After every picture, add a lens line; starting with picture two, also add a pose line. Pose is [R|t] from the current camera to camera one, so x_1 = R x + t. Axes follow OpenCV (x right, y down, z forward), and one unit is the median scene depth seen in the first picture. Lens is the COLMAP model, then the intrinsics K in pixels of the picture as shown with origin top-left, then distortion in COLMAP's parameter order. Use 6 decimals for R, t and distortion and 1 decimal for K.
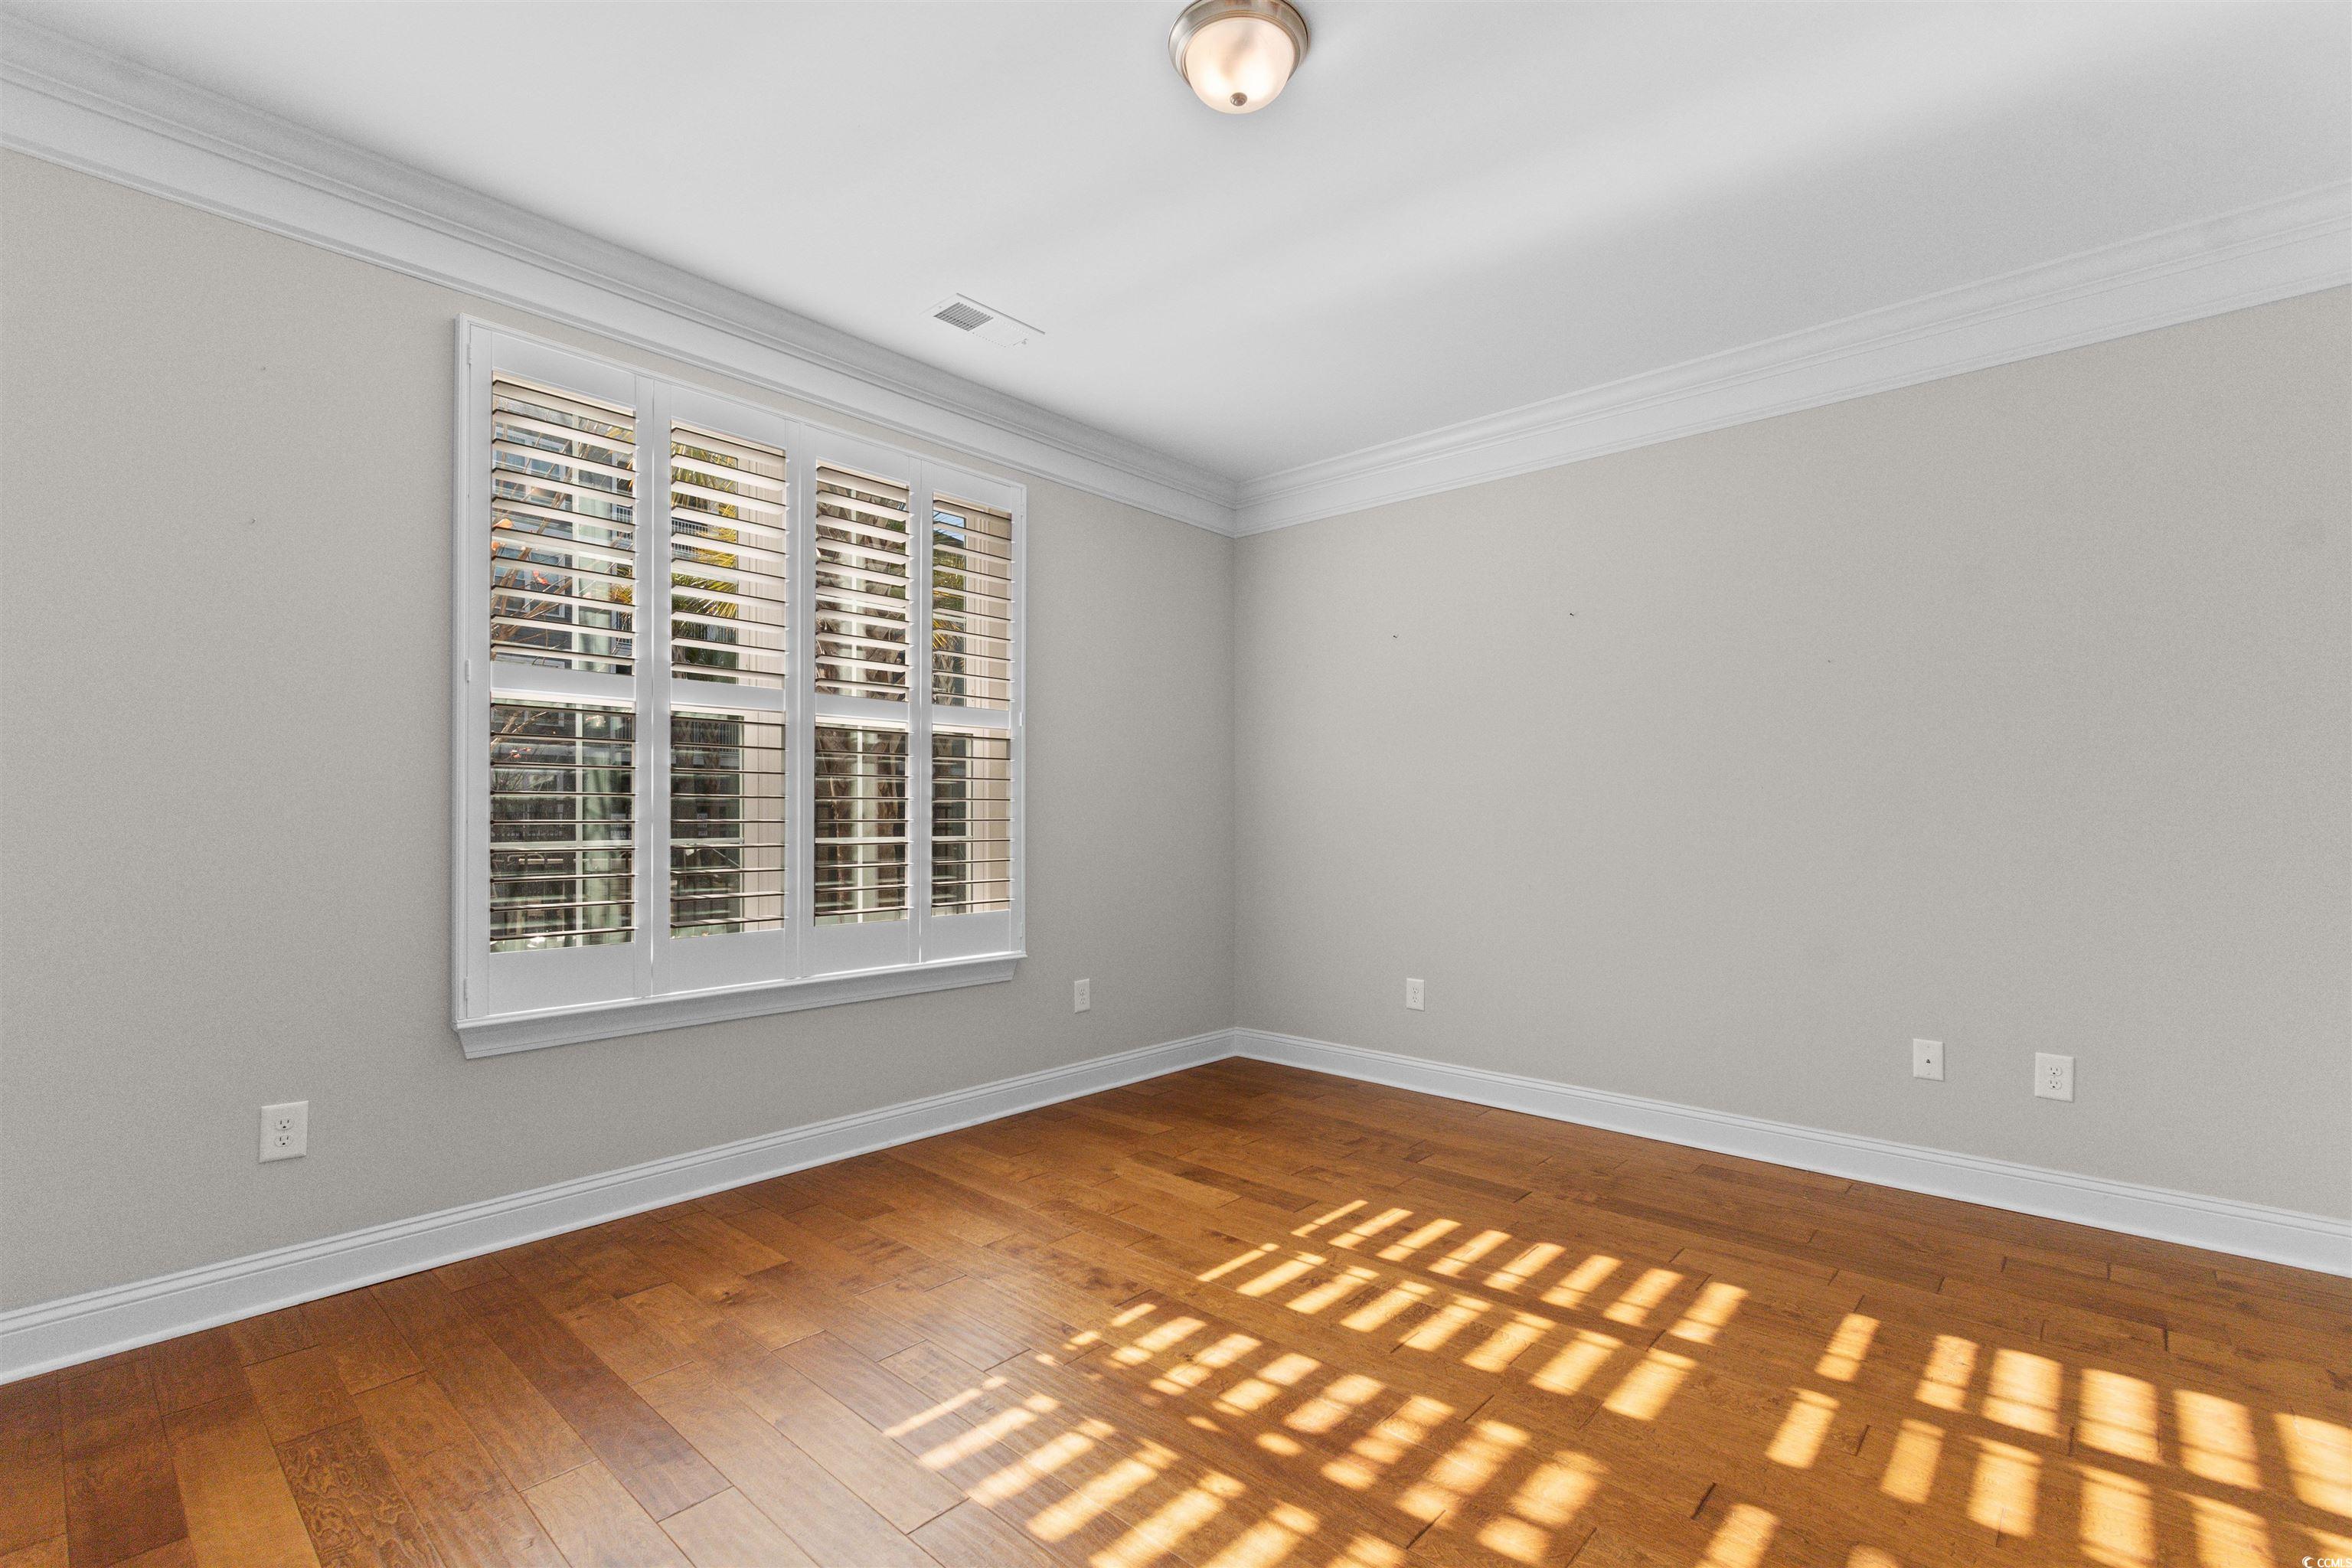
lens RADIAL K [[1051.5, 0, 1181.9], [0, 1051.5, 806.4], [0, 0, 1]] dist [0.002138, -0.000073]
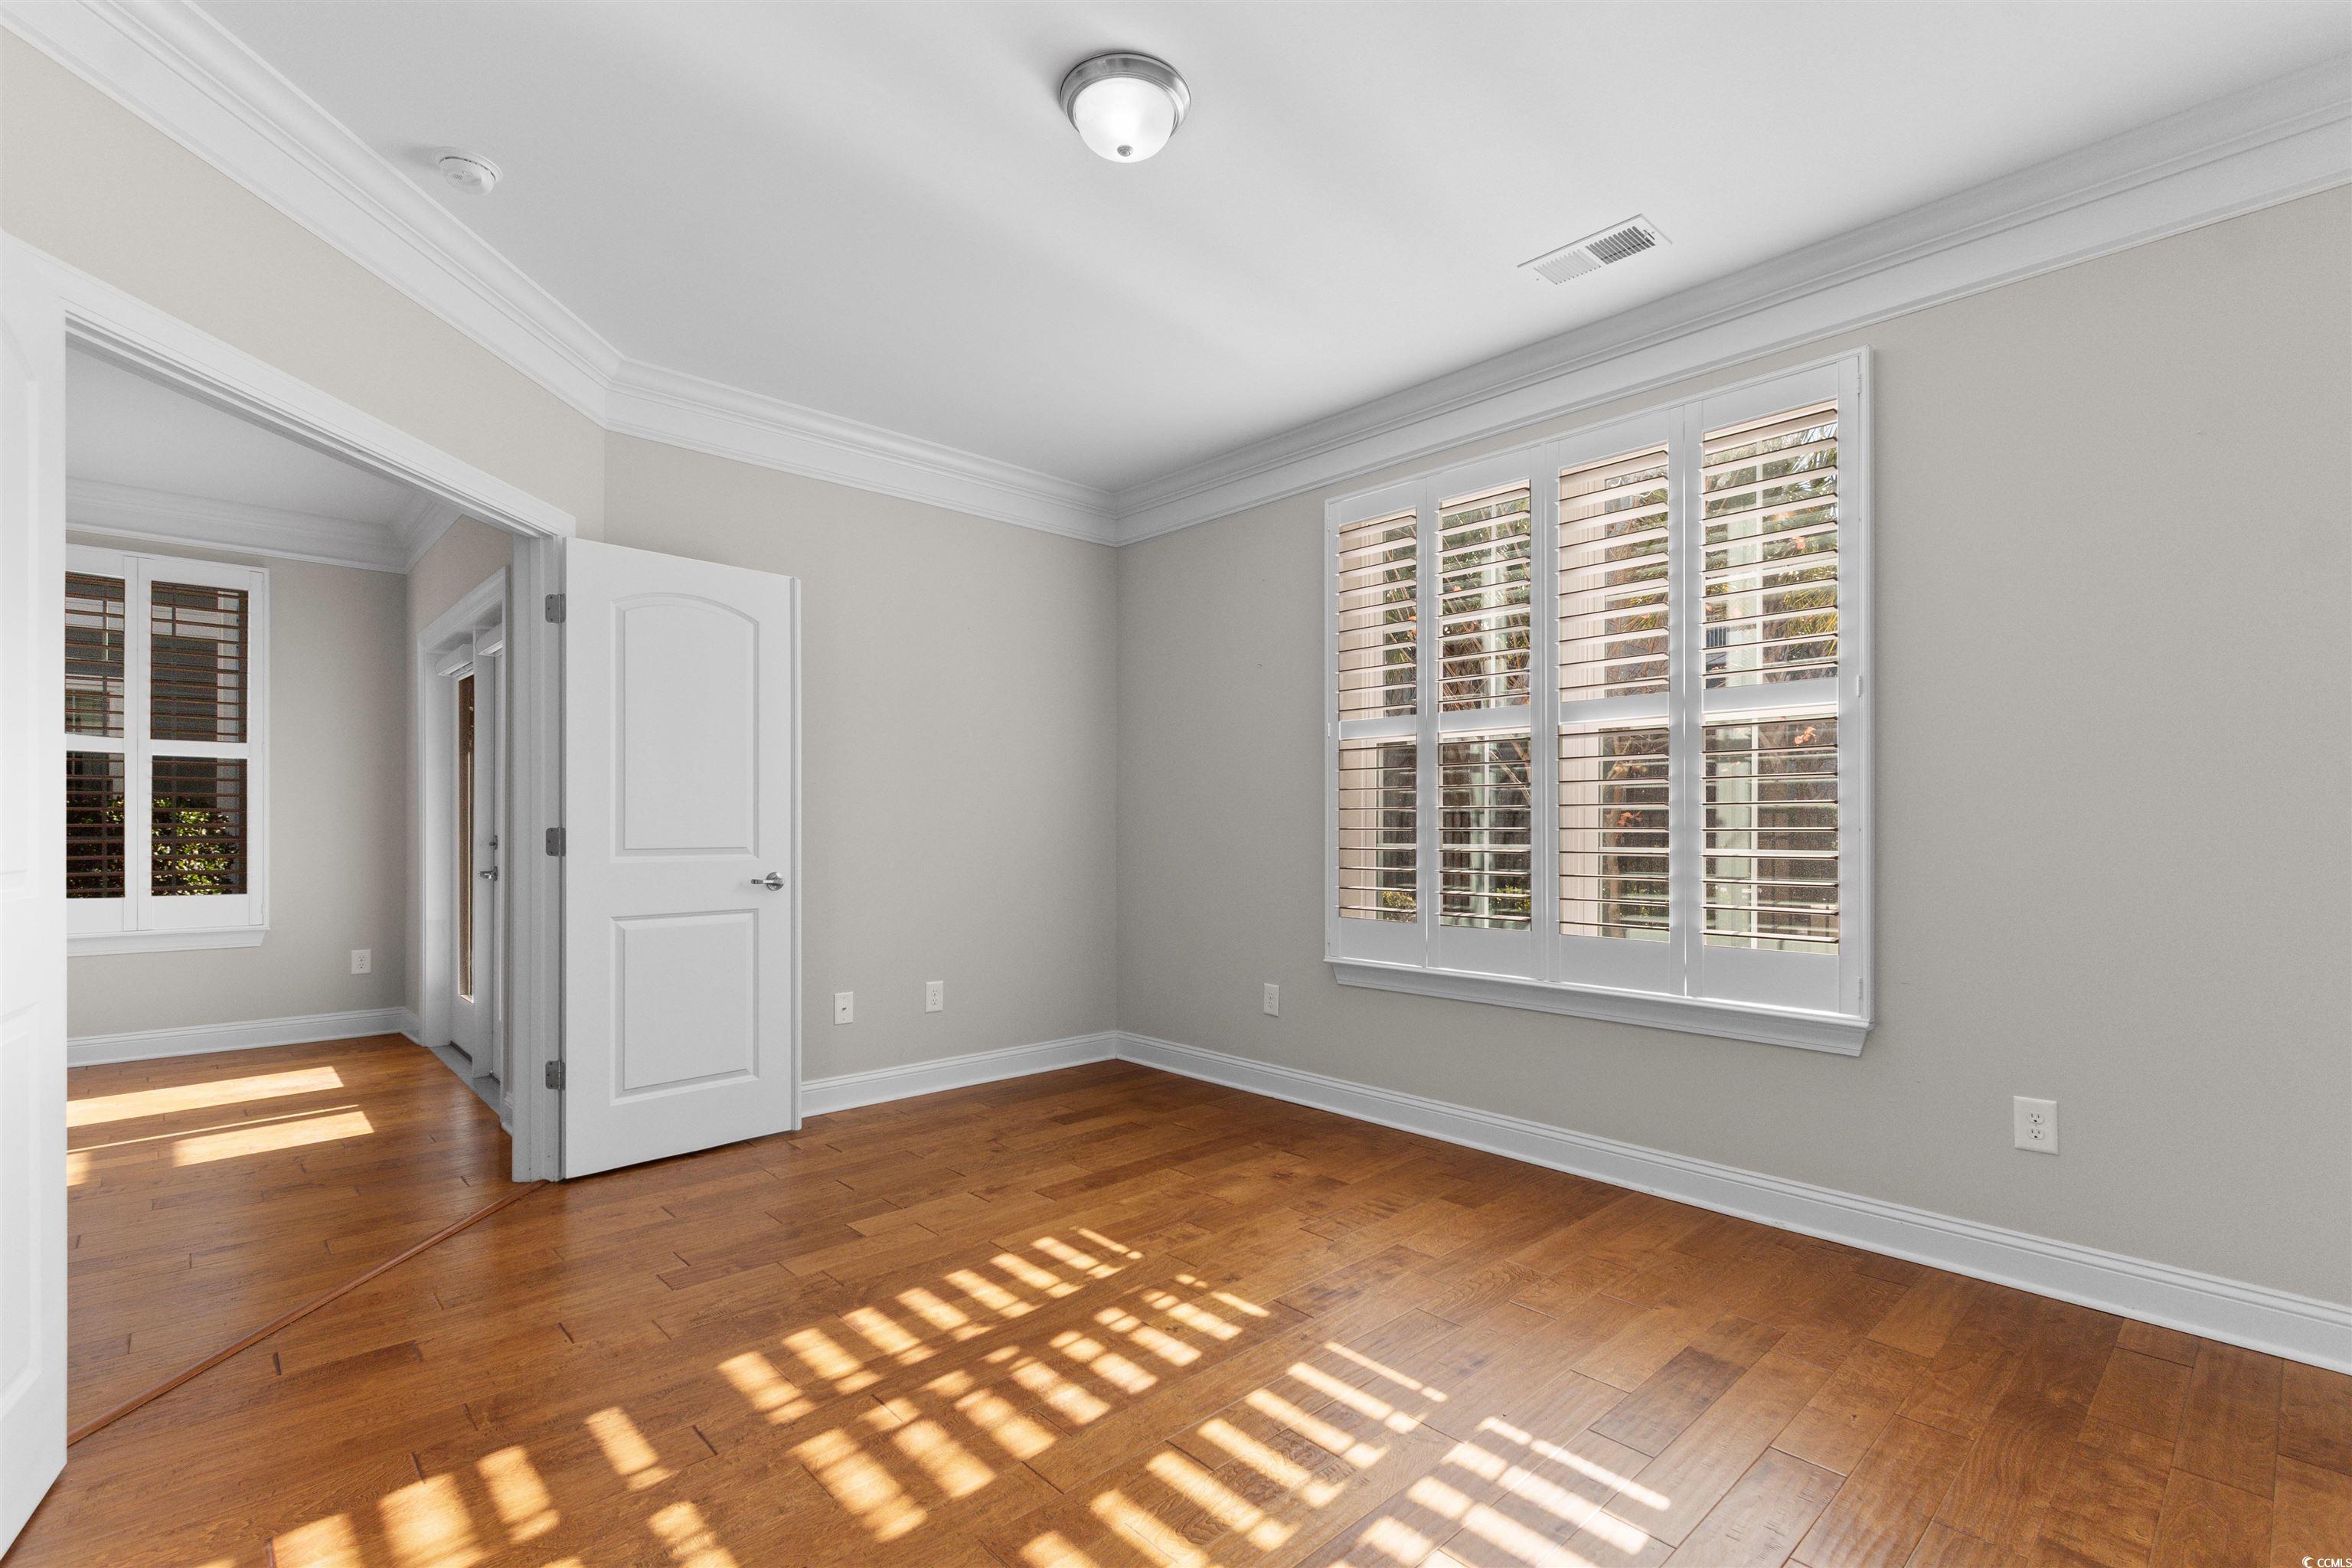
lens RADIAL K [[1033.9, 0, 1181.6], [0, 1033.9, 839.0], [0, 0, 1]] dist [-0.000711, -0.000175]
pose [[-0.082141, 0.008241, -0.996587, 0.746324], [0.009216, 0.999929, 0.007509, 0.013268], [0.996578, -0.008568, -0.082211, 0.796266]]
